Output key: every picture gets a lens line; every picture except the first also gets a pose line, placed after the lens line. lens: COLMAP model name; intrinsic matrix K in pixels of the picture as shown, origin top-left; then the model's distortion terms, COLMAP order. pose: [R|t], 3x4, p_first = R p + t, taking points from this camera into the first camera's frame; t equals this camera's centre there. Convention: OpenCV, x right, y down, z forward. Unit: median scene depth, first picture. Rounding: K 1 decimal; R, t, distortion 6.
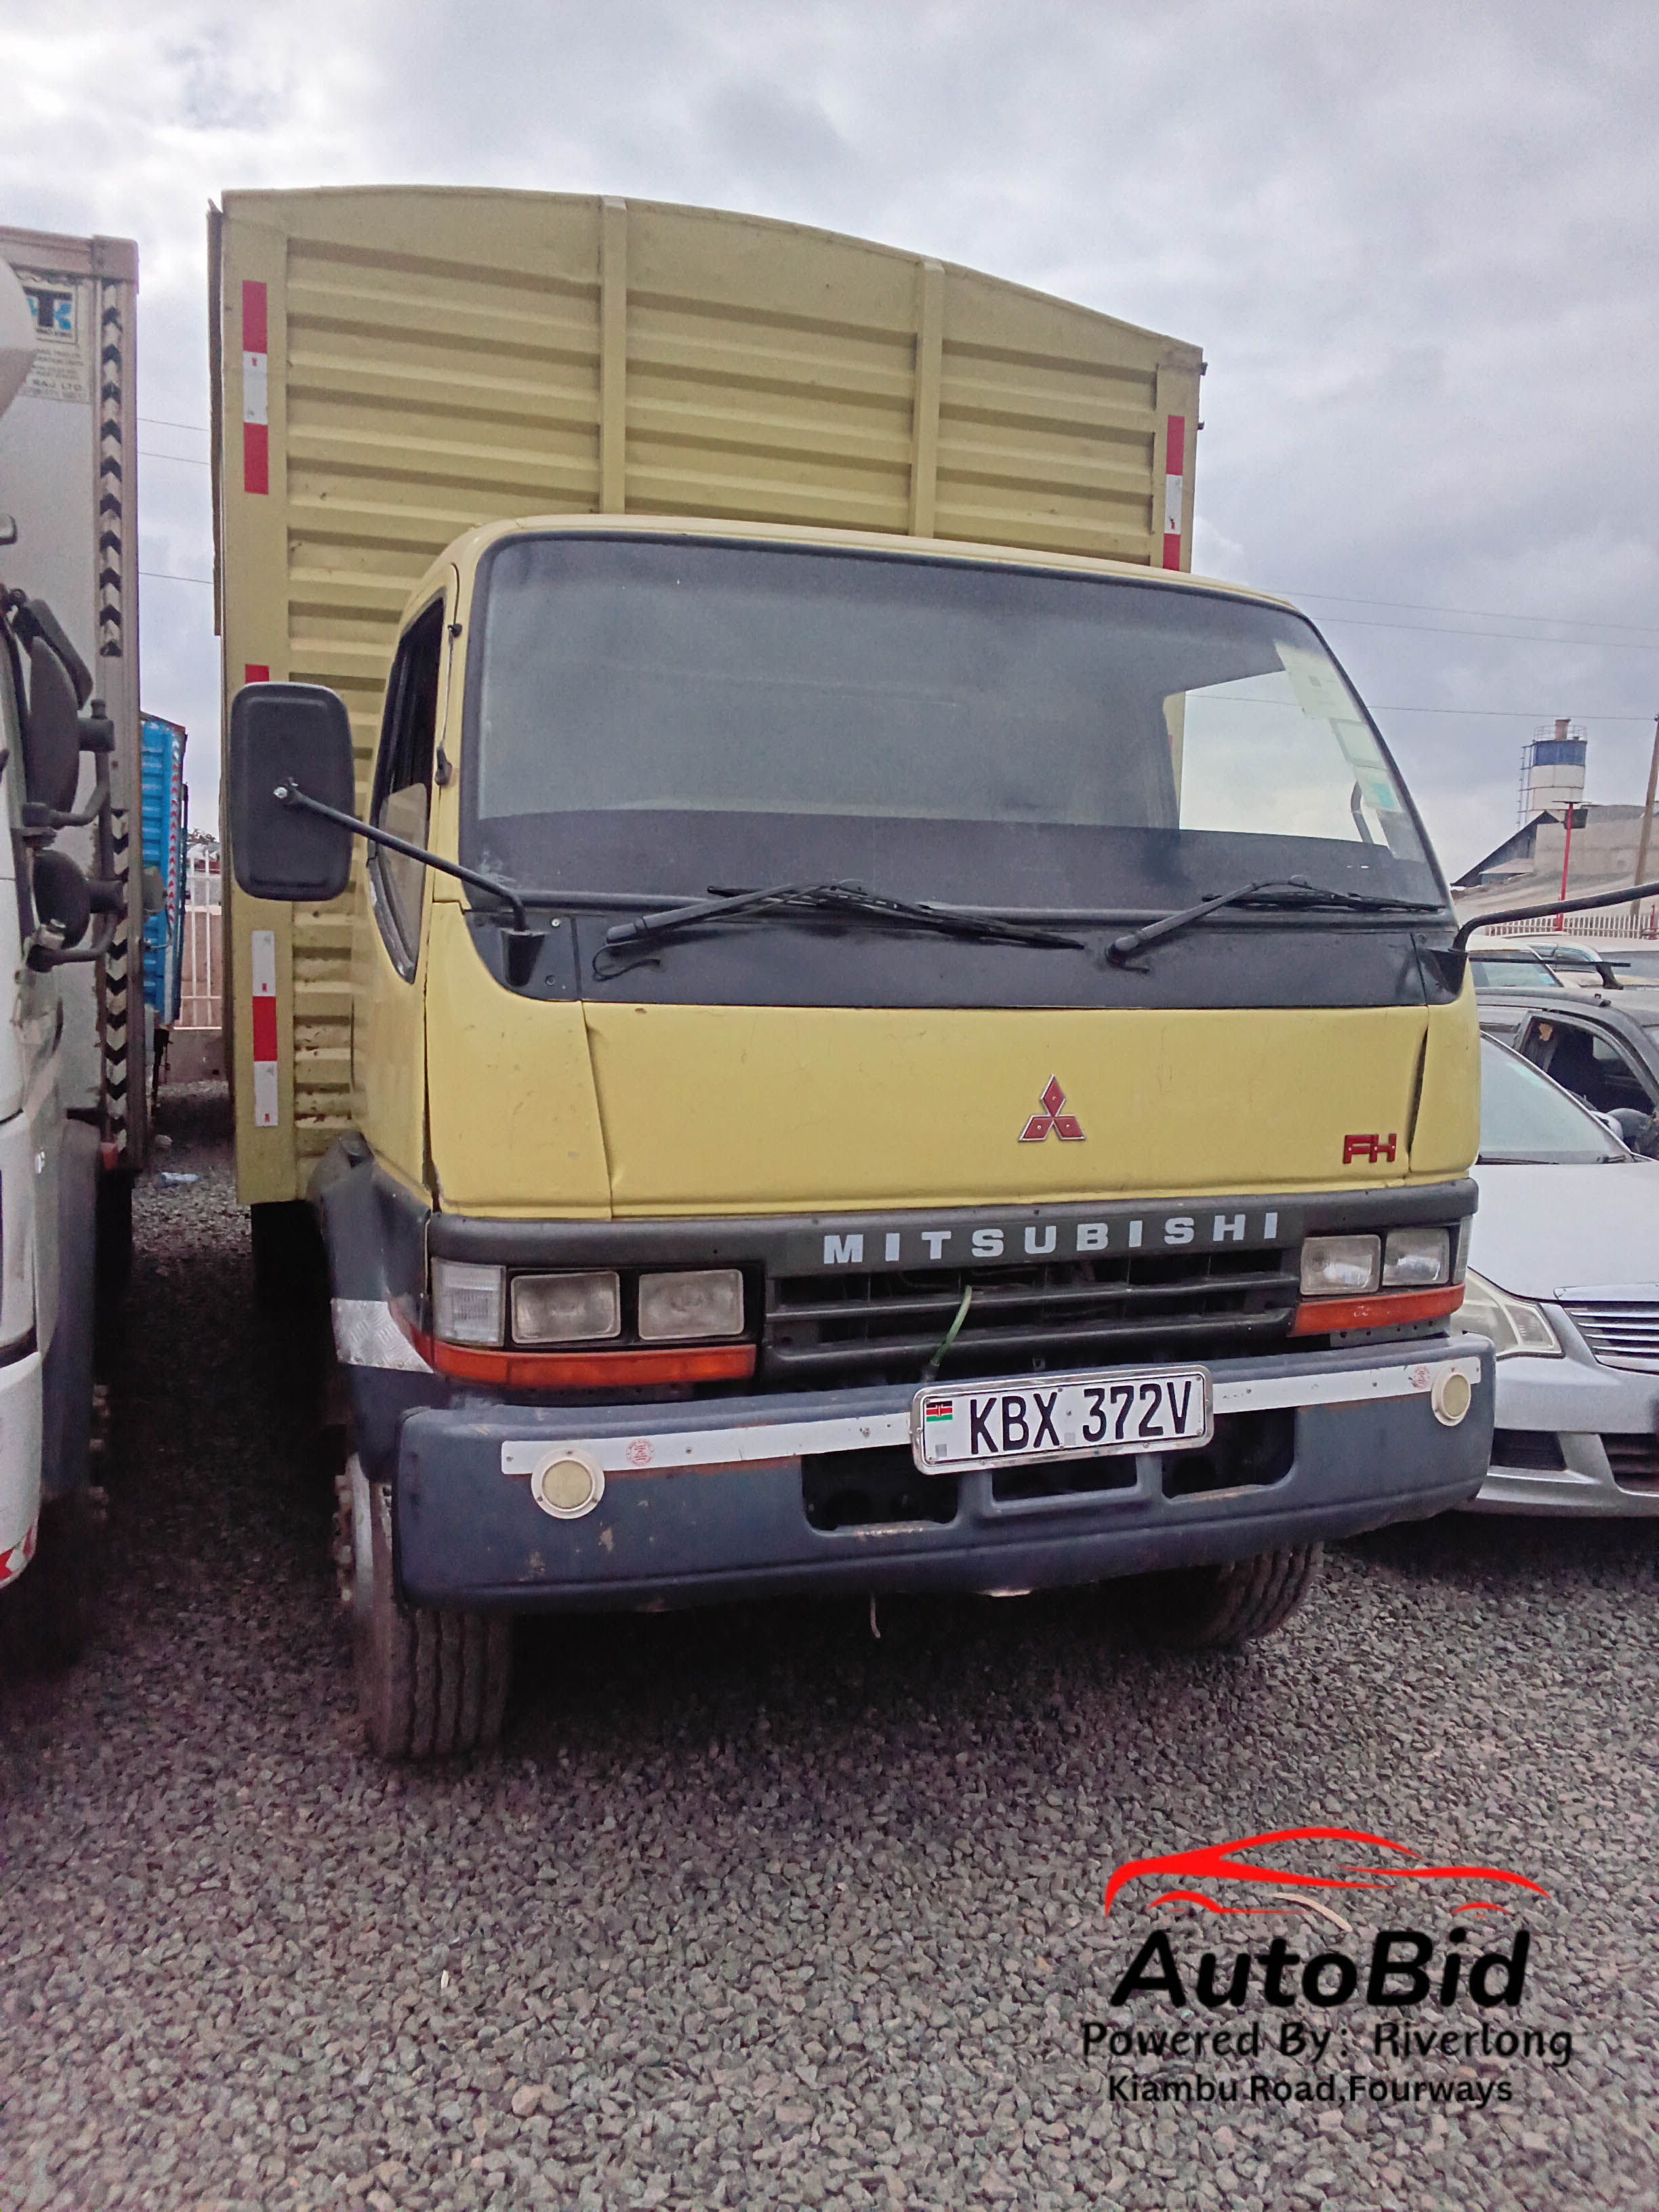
lens RADIAL K [[1773.9, 0, 839.4], [0, 1773.9, 1108.8], [0, 0, 1]] dist [0.128539, -0.193523]
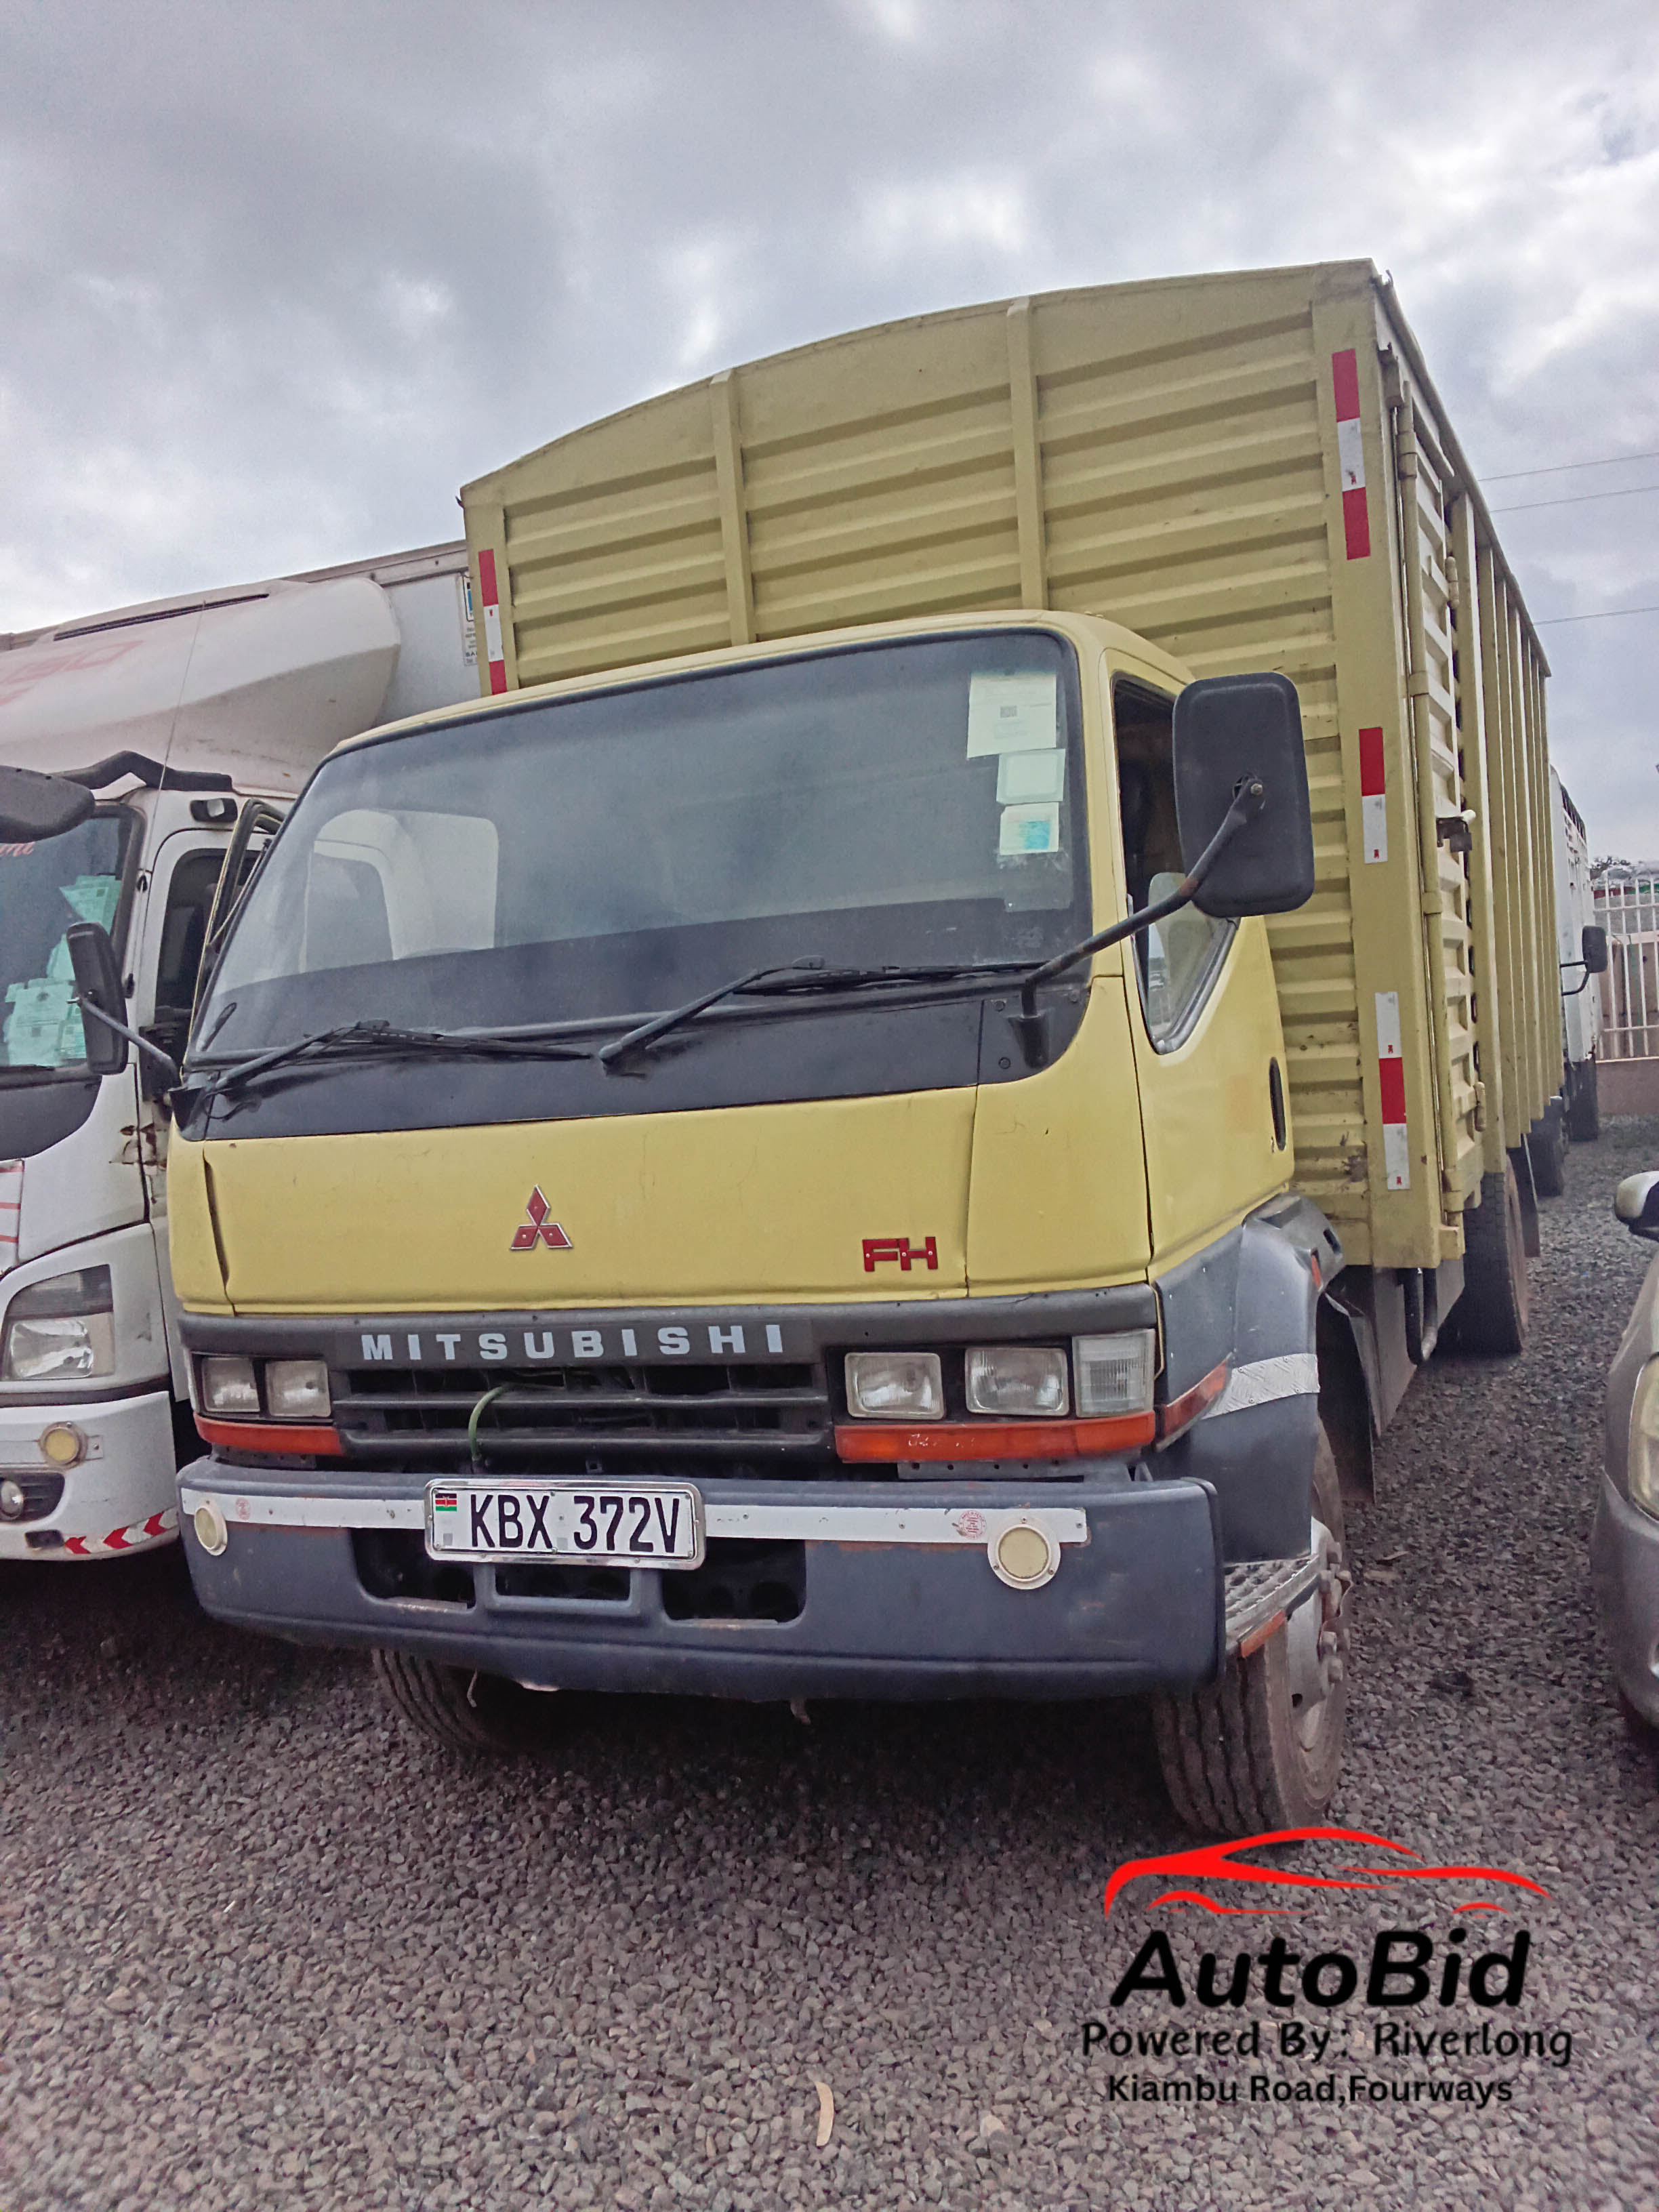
lens RADIAL K [[1773.9, 0, 839.4], [0, 1773.9, 1108.8], [0, 0, 1]] dist [0.128539, -0.193523]
pose [[0.699286, -0.047321, -0.713274, 0.969573], [0.033980, 0.998879, -0.032955, -0.023057], [0.714033, -0.001192, 0.700111, 0.396296]]
